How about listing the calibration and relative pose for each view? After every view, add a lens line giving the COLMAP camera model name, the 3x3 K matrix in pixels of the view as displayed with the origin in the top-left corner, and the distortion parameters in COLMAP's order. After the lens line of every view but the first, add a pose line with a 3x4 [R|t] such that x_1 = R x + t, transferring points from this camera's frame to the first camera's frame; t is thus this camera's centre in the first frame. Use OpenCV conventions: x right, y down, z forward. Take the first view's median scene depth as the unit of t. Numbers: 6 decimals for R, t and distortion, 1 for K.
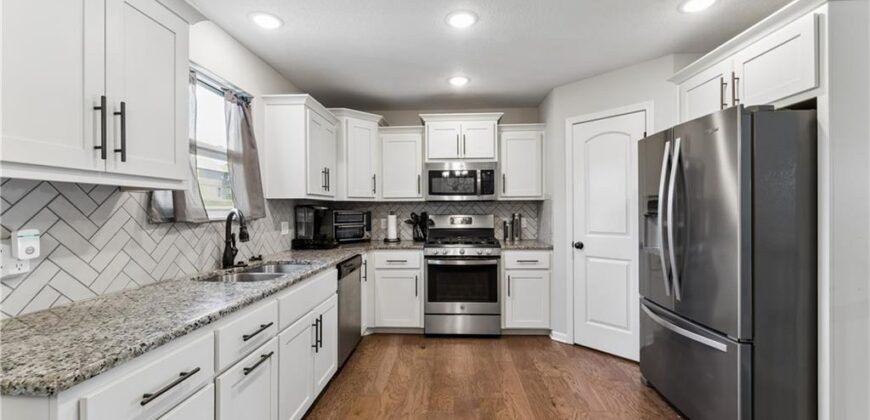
lens RADIAL K [[351.7, 0, 437.5], [0, 351.7, 209.9], [0, 0, 1]] dist [0.000258, 0.000611]
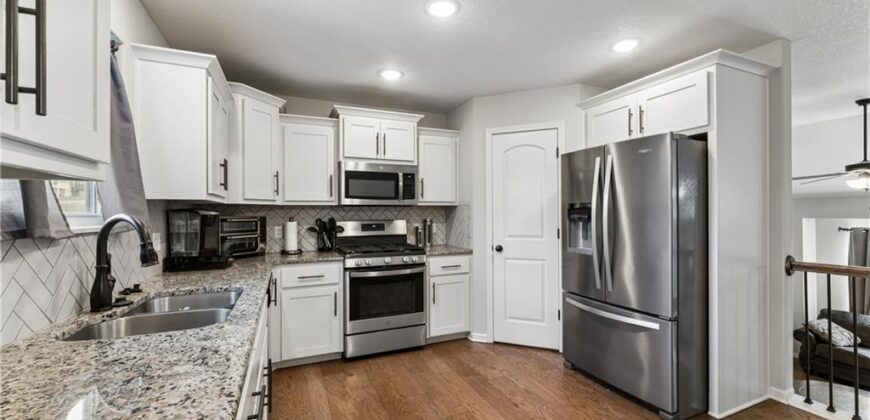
lens RADIAL K [[351.7, 0, 438.3], [0, 351.7, 212.4], [0, 0, 1]] dist [0.000258, 0.000611]
pose [[0.895522, 0.002597, 0.445009, -0.278303], [0.000856, 0.999971, -0.007559, -0.000774], [-0.445015, 0.007150, 0.895494, 0.150586]]
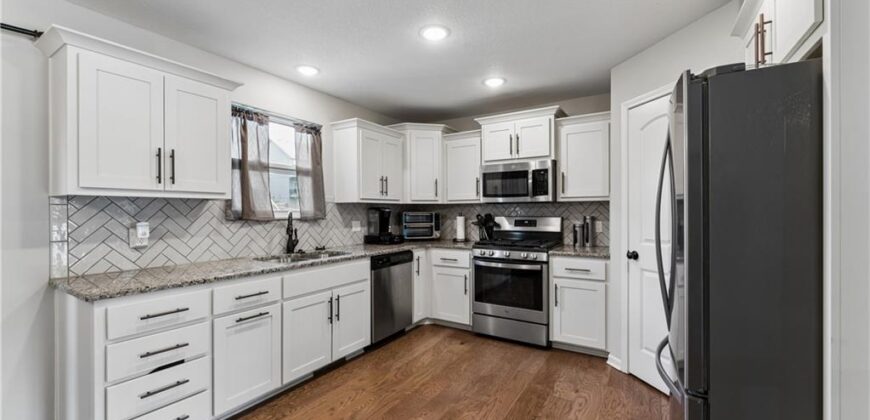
lens RADIAL K [[351.7, 0, 432.7], [0, 351.7, 212.4], [0, 0, 1]] dist [0.000258, 0.000611]
pose [[0.868893, 0.003579, -0.494987, 0.473989], [-0.001469, 0.999988, 0.004652, -0.003420], [0.494998, -0.003315, 0.868888, 0.058802]]
